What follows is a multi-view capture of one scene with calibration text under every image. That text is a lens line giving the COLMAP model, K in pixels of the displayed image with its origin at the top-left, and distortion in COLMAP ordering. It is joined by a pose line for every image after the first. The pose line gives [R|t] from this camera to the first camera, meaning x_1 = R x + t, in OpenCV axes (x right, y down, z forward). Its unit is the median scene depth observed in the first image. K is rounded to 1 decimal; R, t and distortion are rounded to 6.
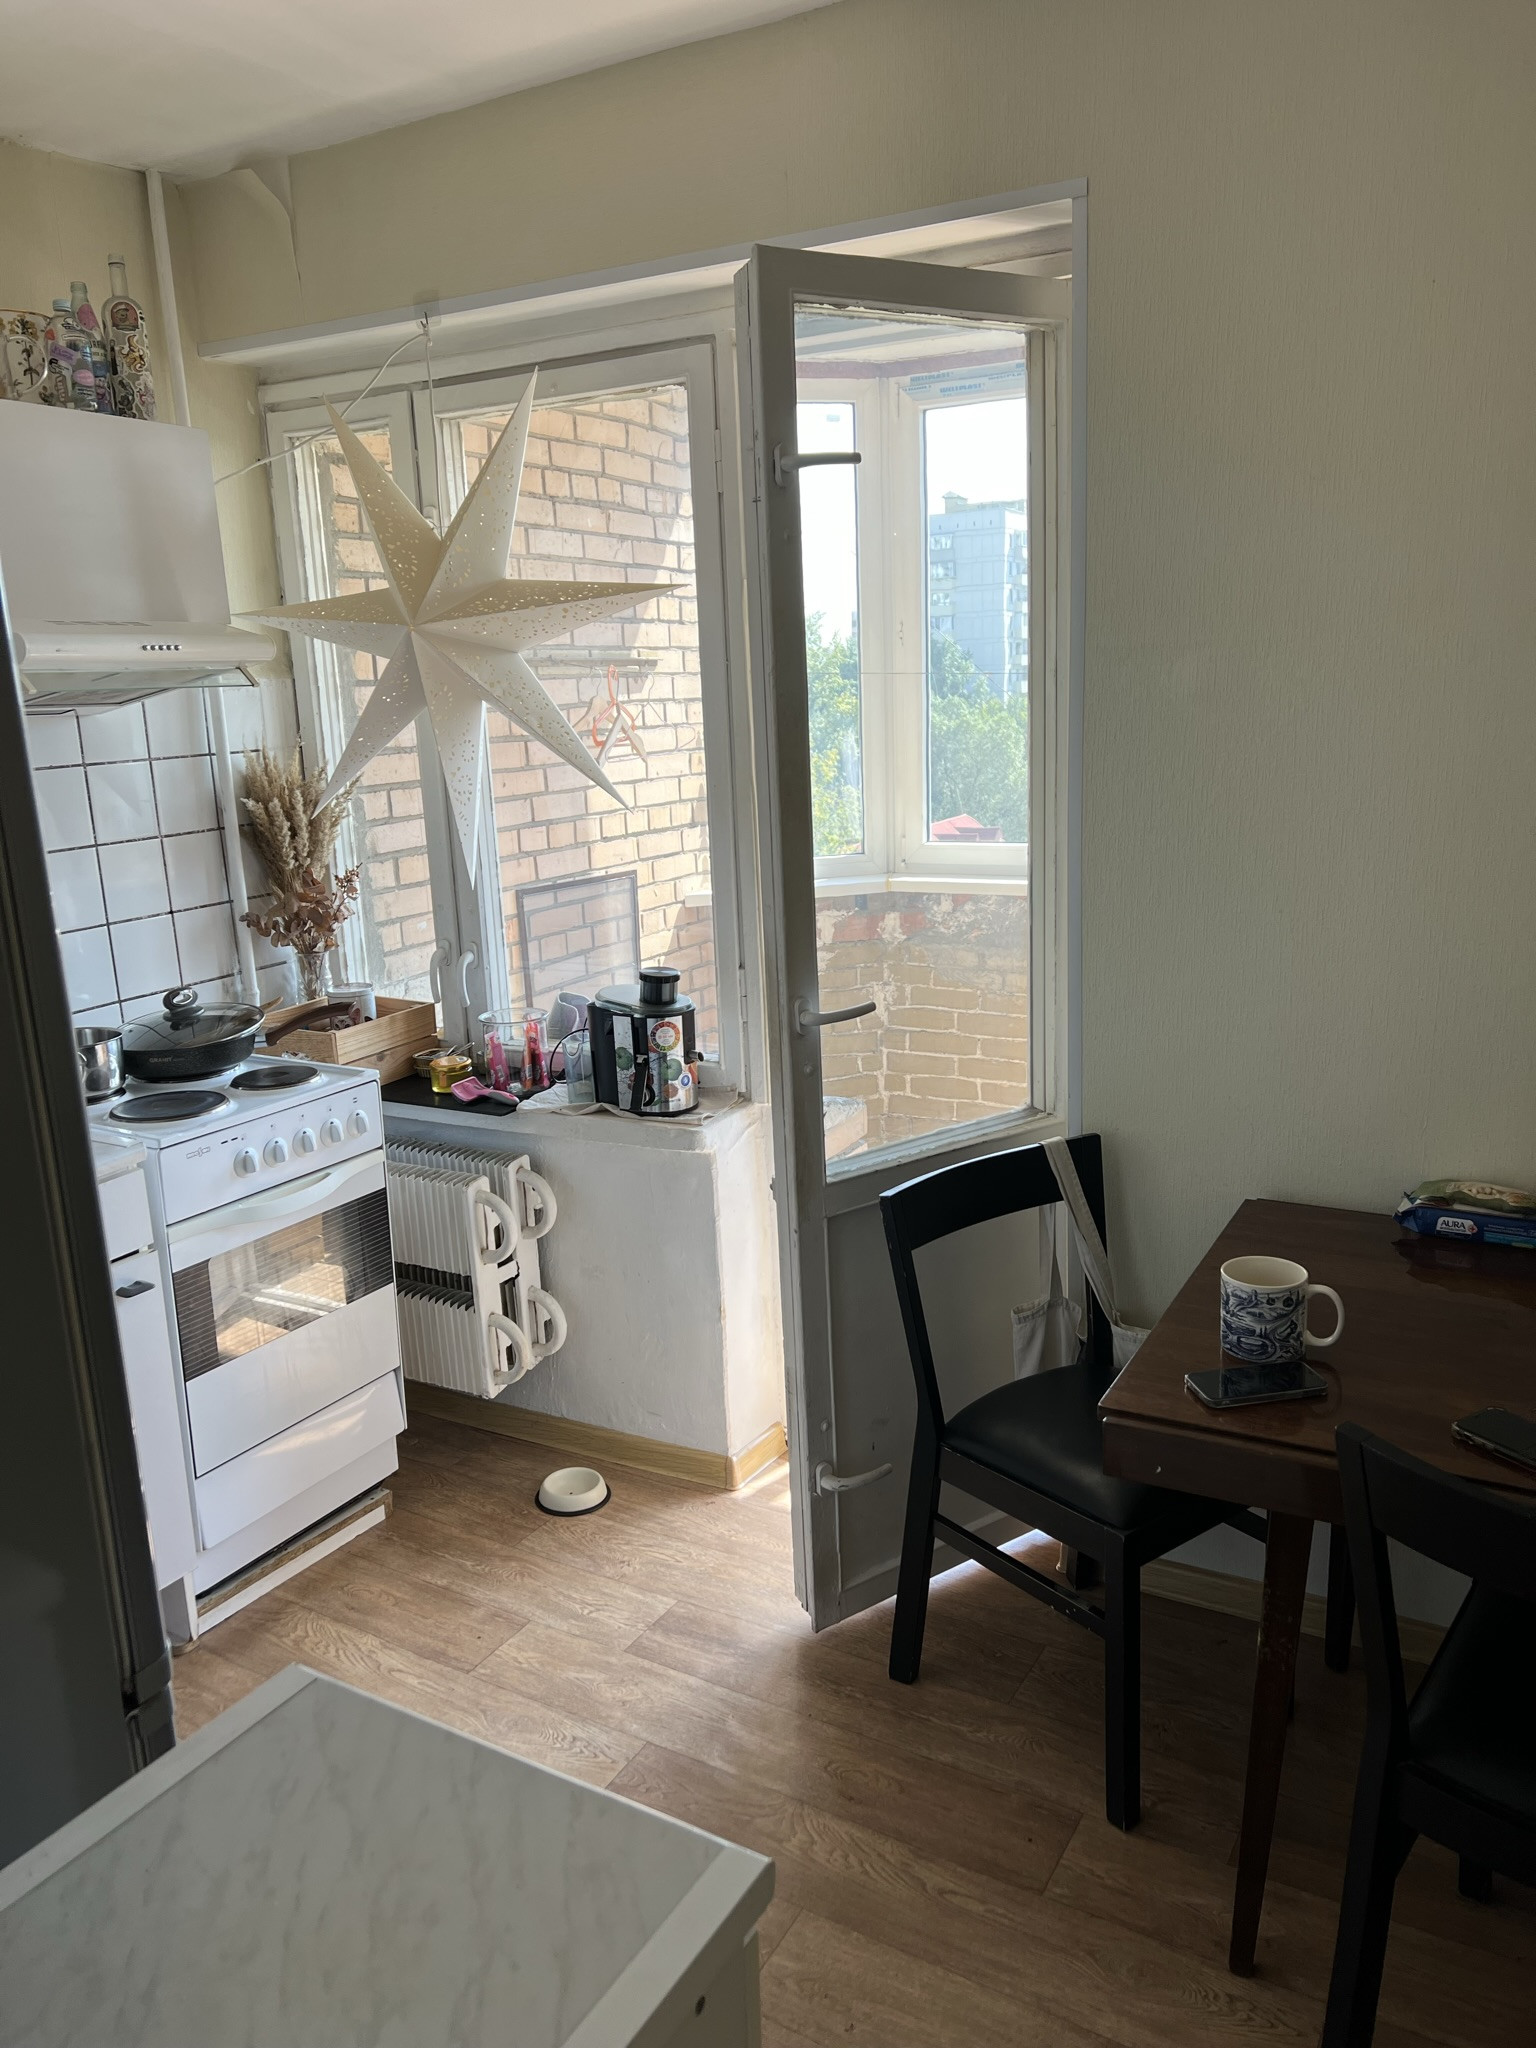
lens RADIAL K [[1538.1, 0, 764.0], [0, 1538.1, 1028.0], [0, 0, 1]] dist [0.028303, -0.026544]
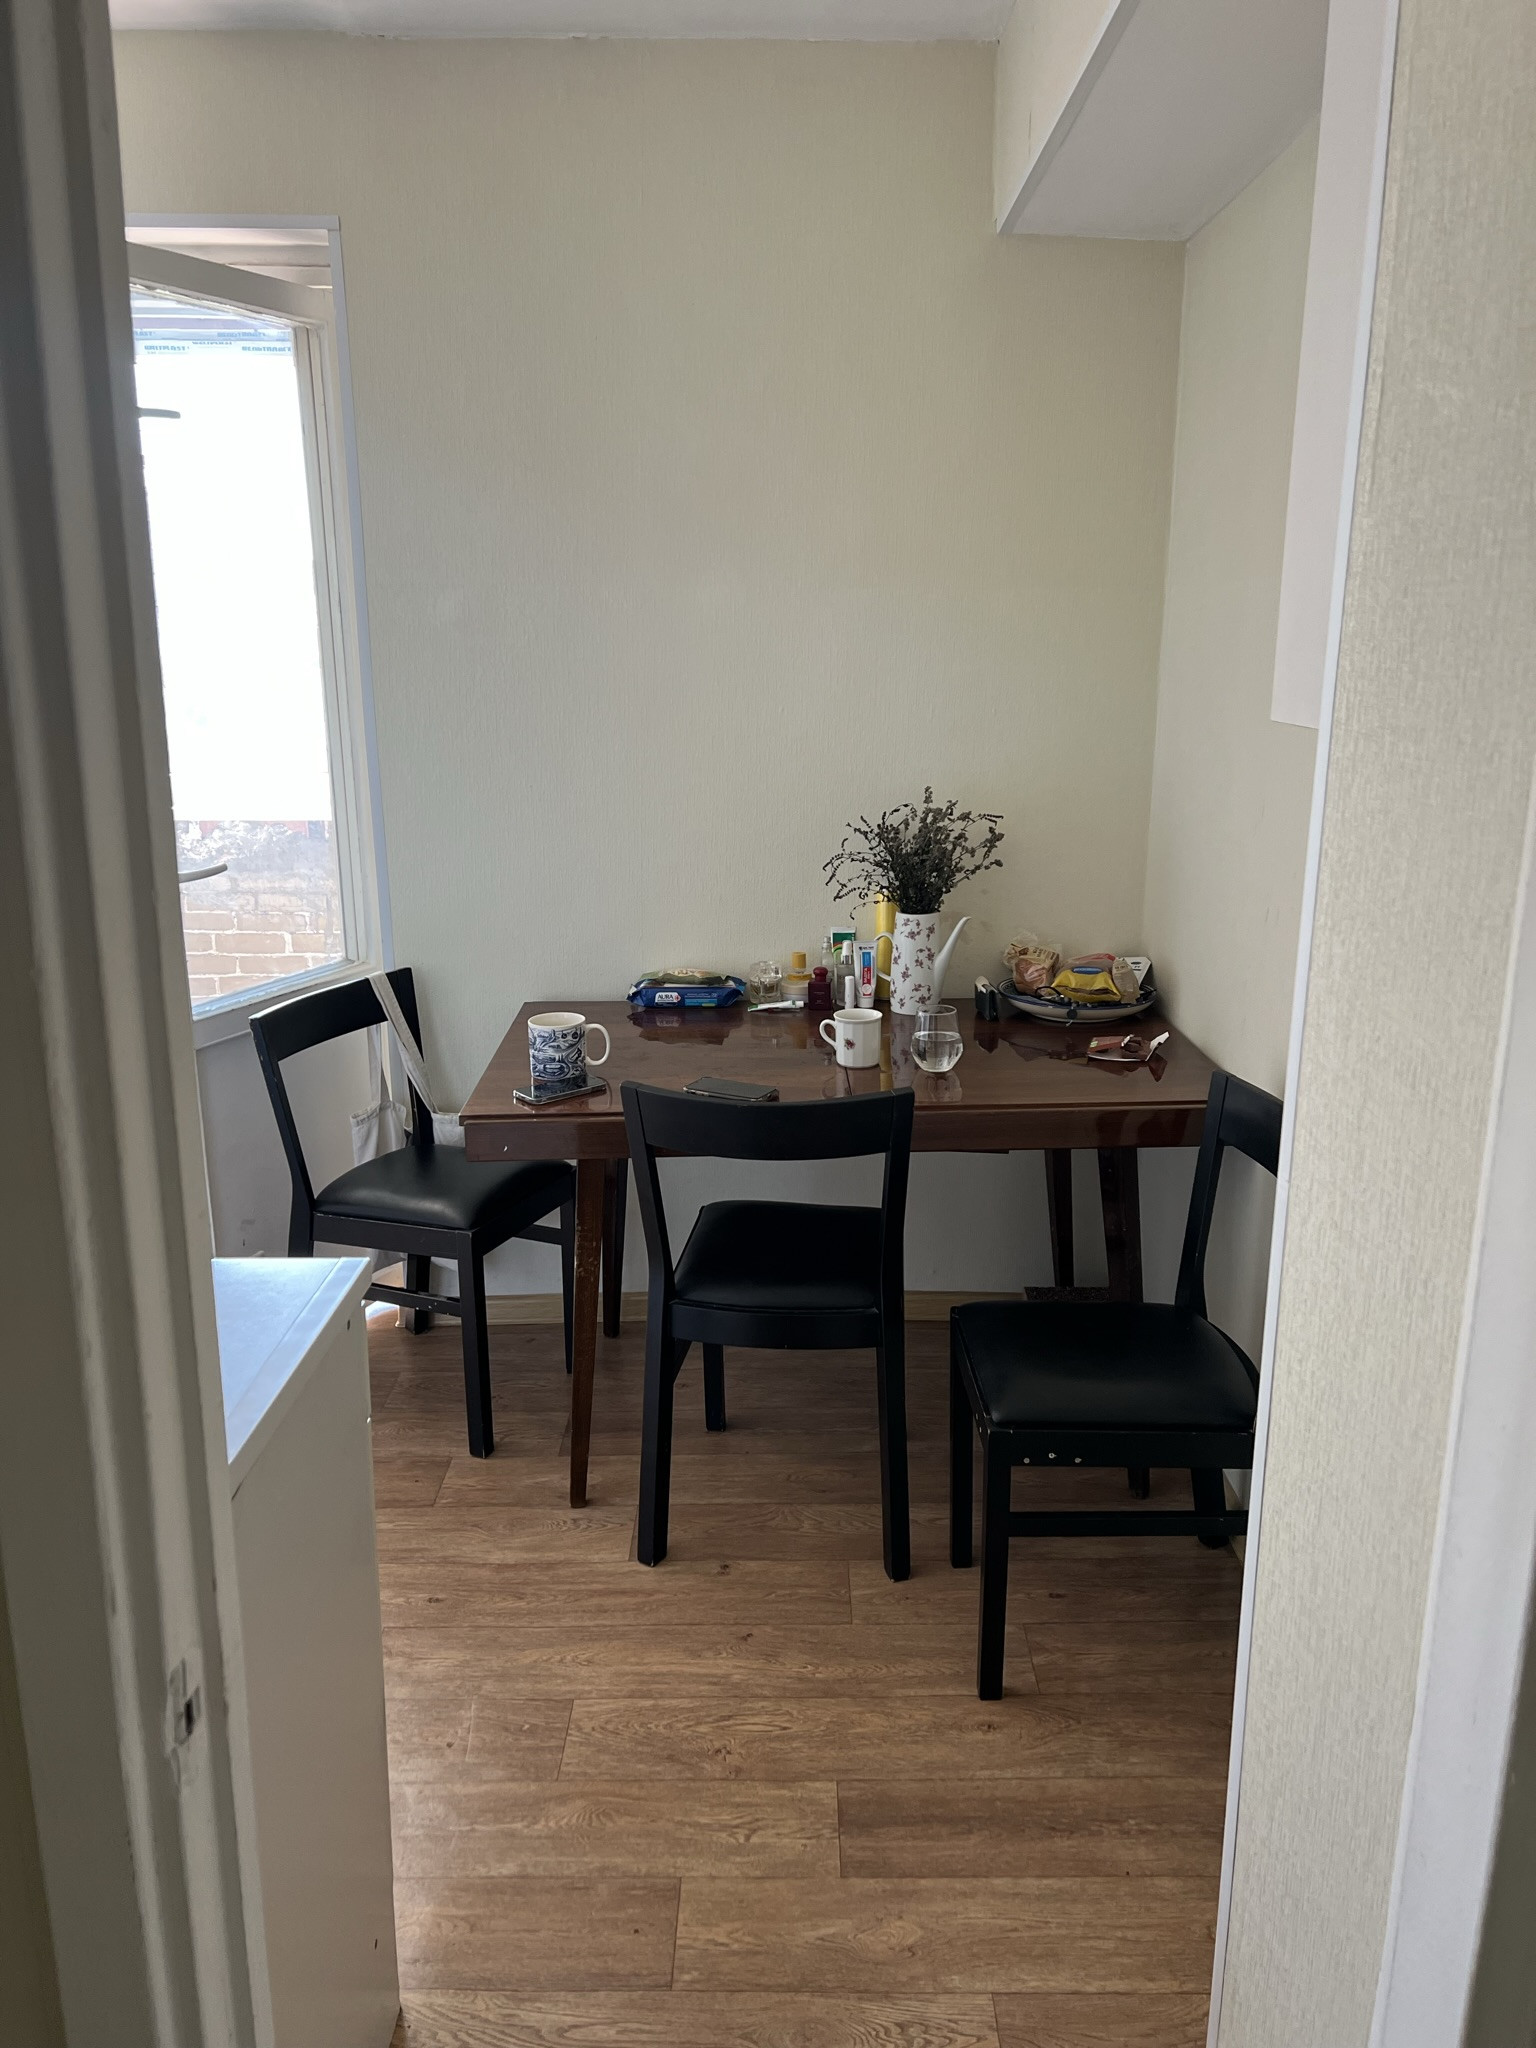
lens RADIAL K [[1538.1, 0, 775.4], [0, 1538.1, 1022.0], [0, 0, 1]] dist [0.028303, -0.026544]
pose [[0.862234, -0.085577, 0.499228, -0.169089], [0.079265, 0.996278, 0.033880, 0.097543], [-0.500269, 0.010359, 0.865808, -0.271809]]
